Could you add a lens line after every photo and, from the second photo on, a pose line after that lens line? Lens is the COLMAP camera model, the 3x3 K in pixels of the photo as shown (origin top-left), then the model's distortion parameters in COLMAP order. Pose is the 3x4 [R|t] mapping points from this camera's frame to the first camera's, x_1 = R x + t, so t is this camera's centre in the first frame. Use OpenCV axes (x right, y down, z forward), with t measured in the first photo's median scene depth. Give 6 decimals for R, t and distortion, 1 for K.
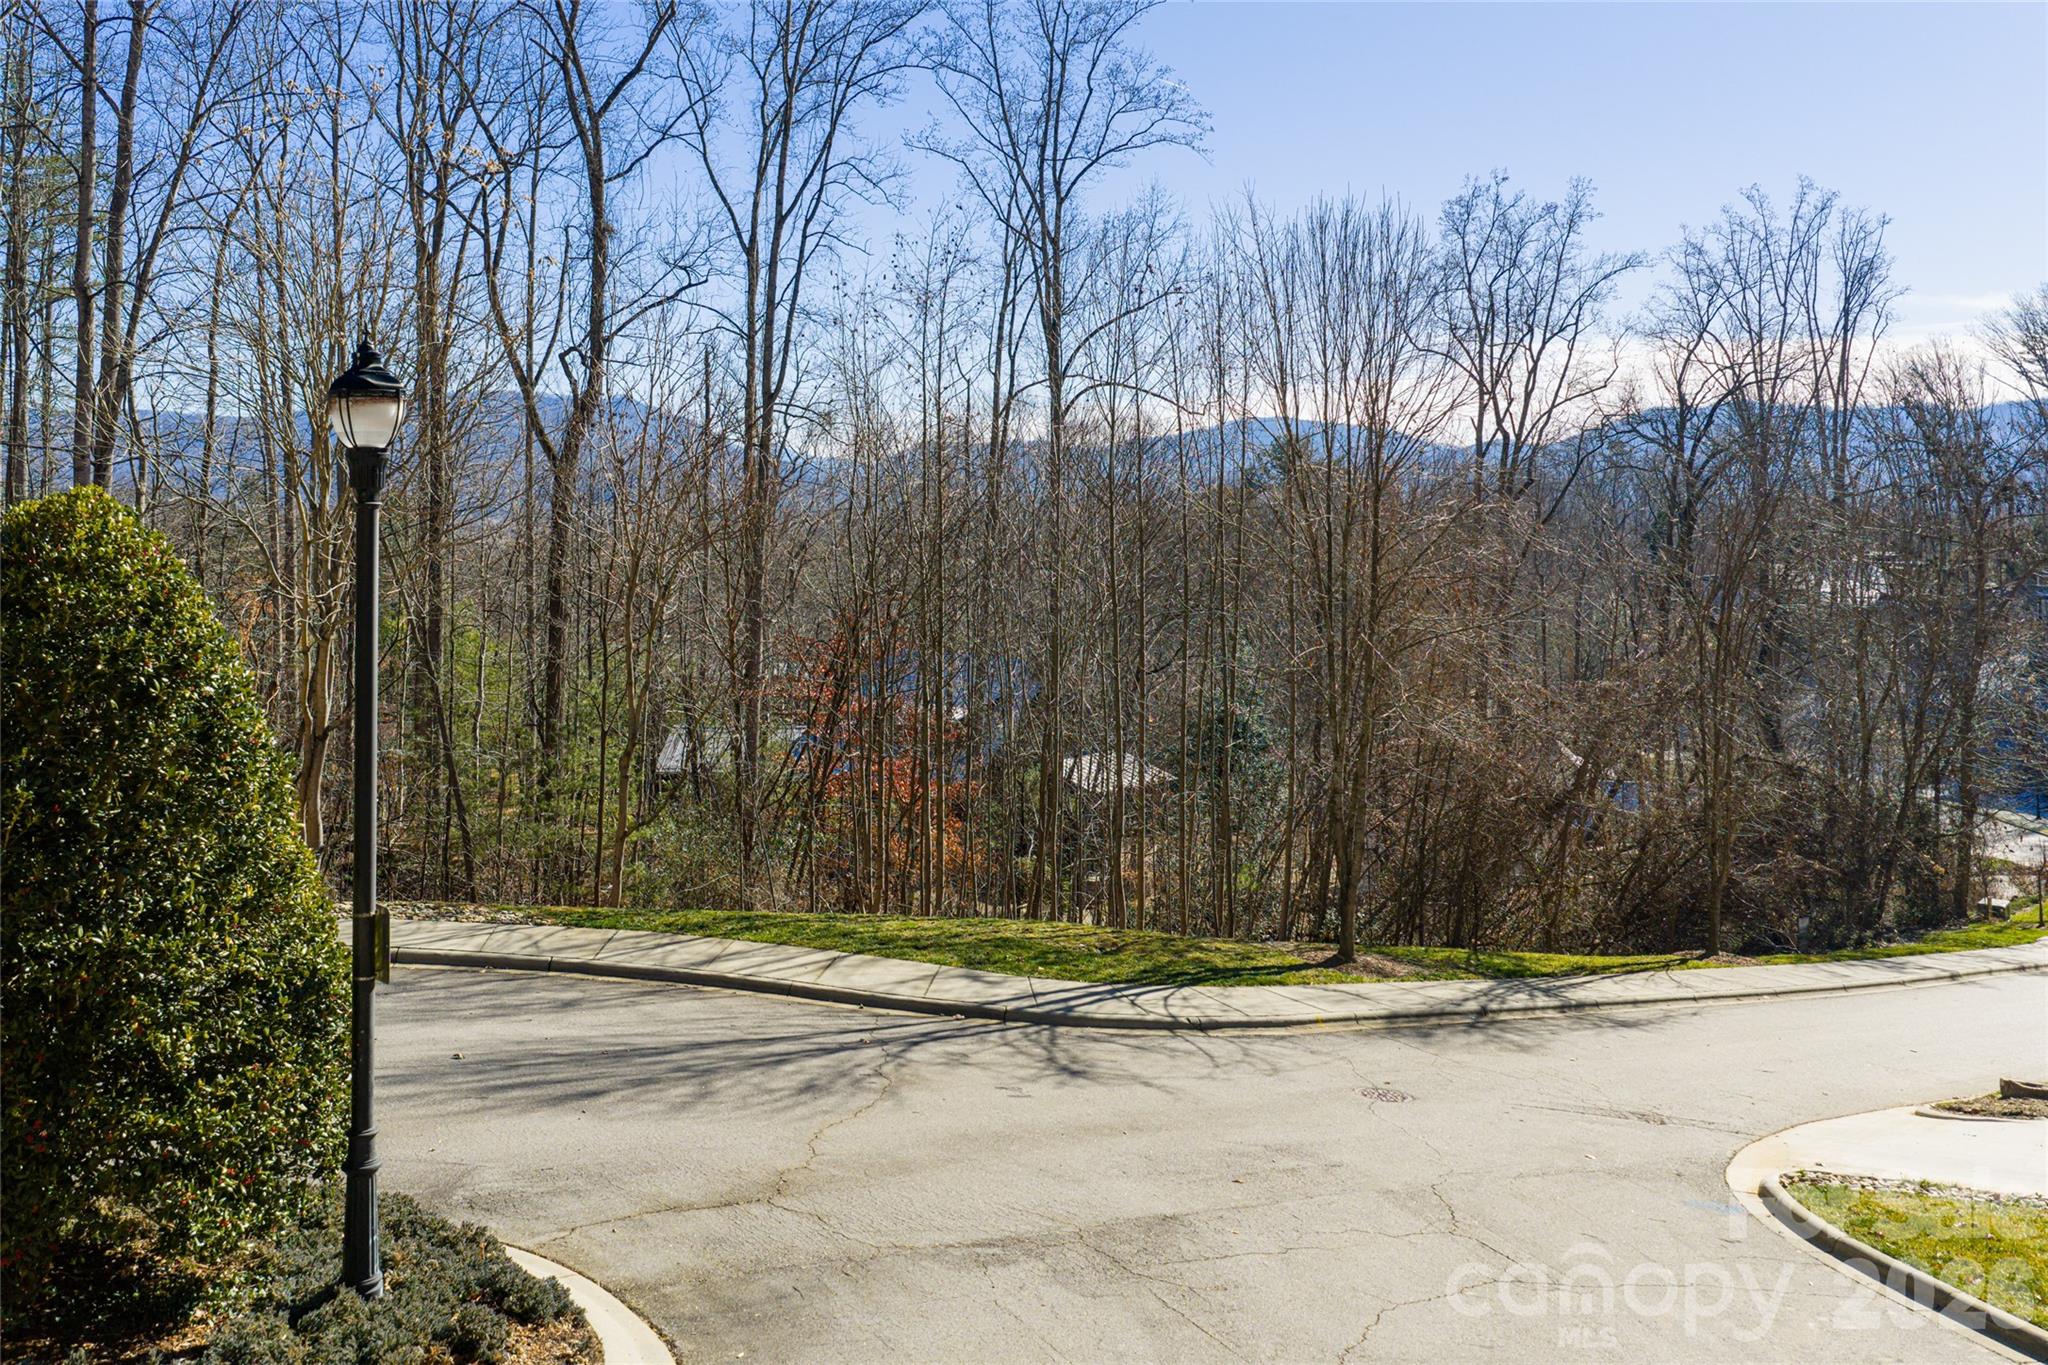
lens RADIAL K [[1608.4, 0, 1024.0], [0, 1608.4, 682.5], [0, 0, 1]] dist [0.032409, -0.004264]
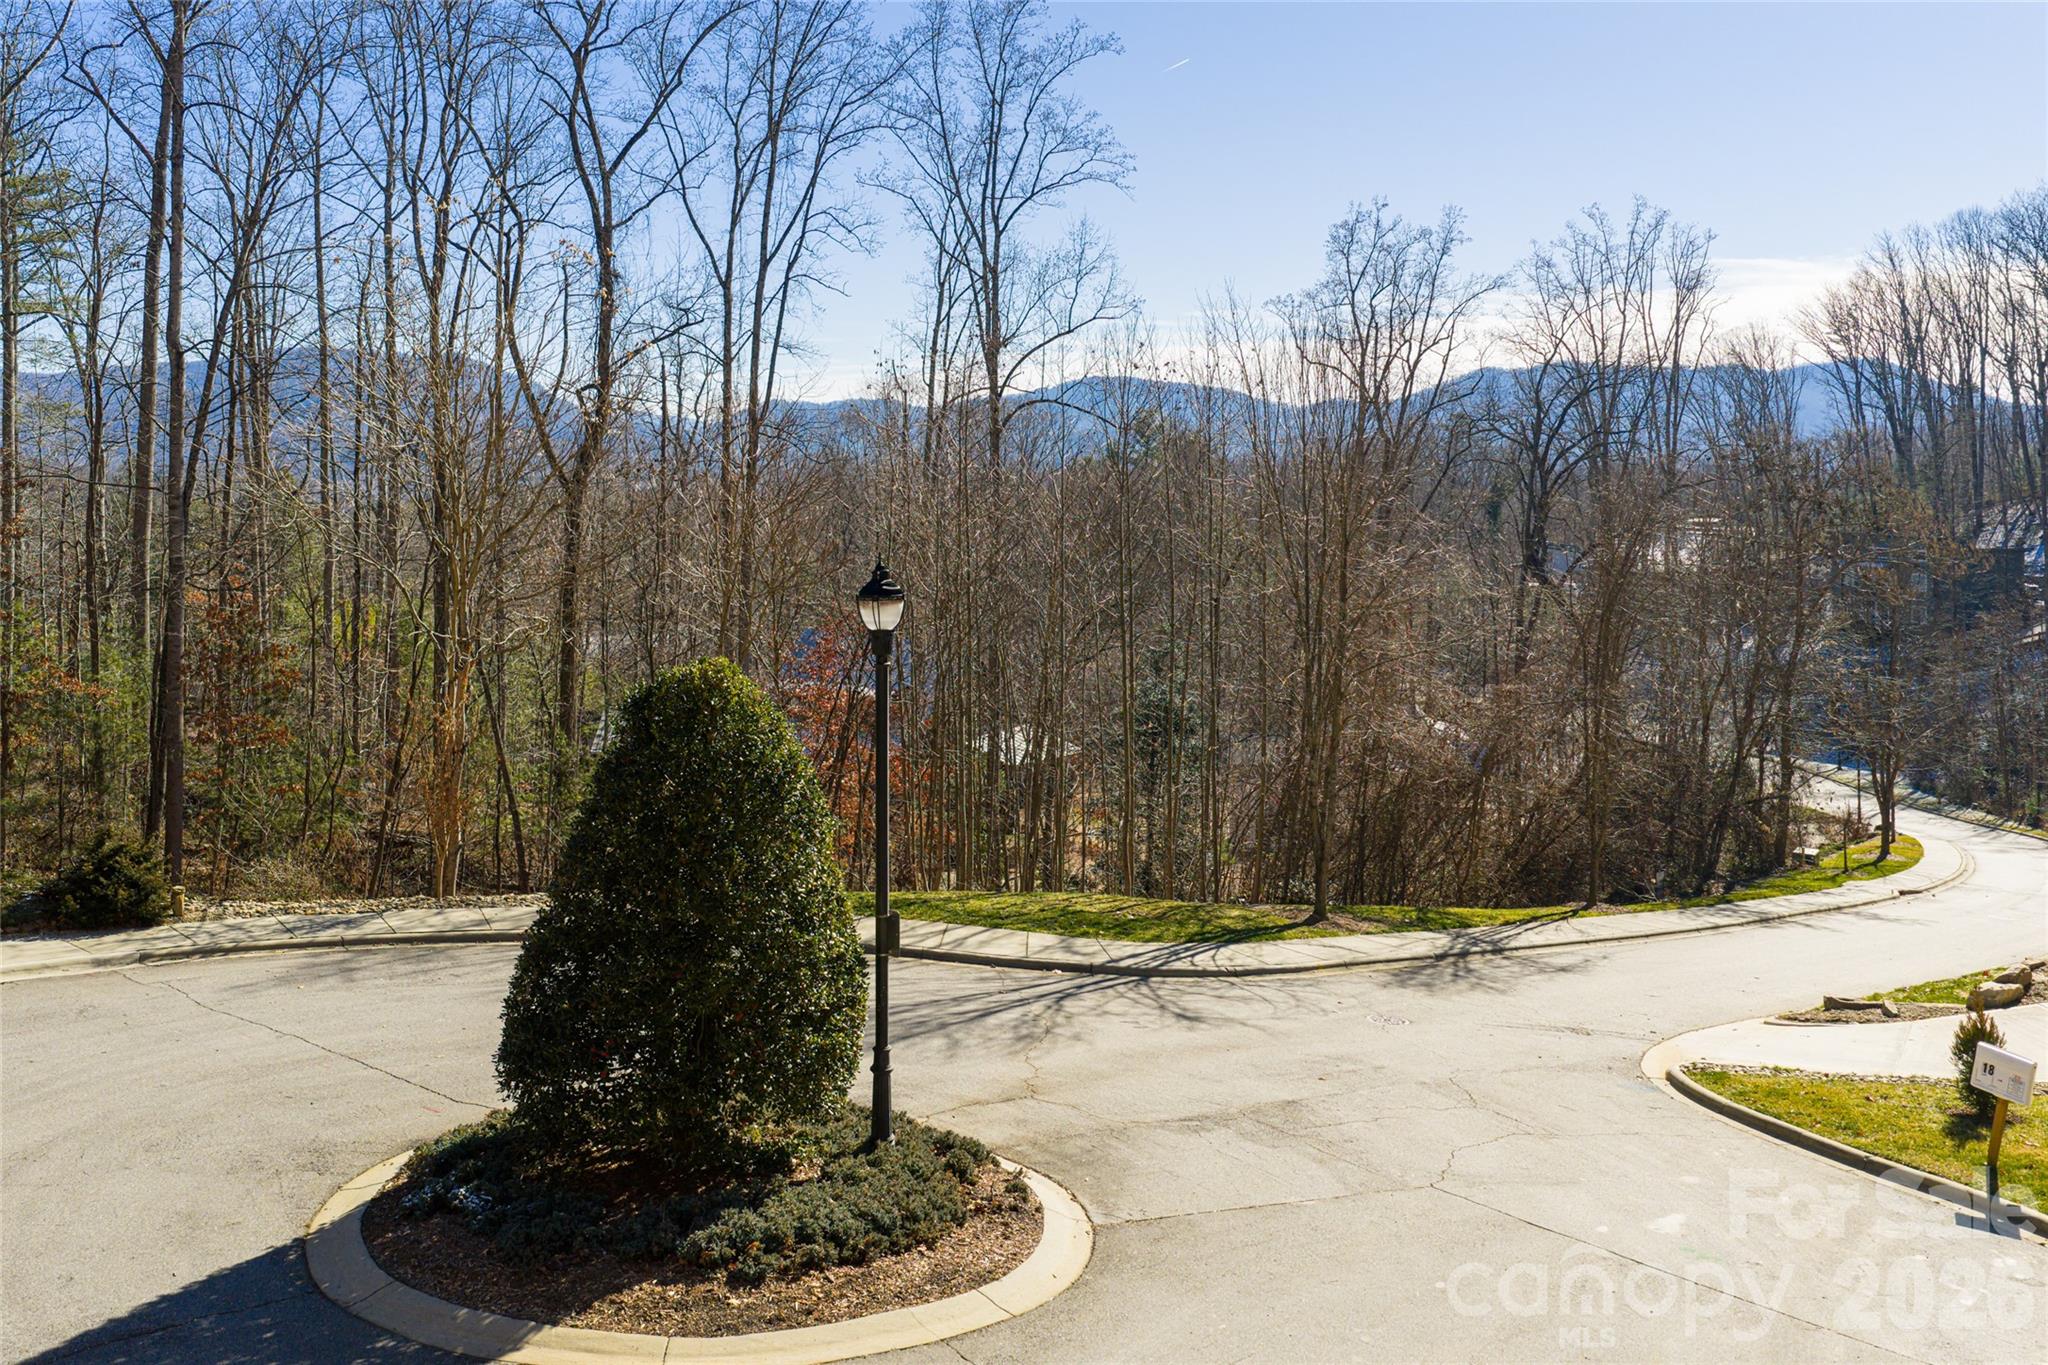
lens RADIAL K [[1608.4, 0, 1024.0], [0, 1608.4, 682.5], [0, 0, 1]] dist [0.032409, -0.004264]
pose [[0.995654, -0.013753, 0.092108, -0.084404], [0.011655, 0.999661, 0.023282, -0.024839], [-0.092397, -0.022107, 0.995477, -0.125378]]
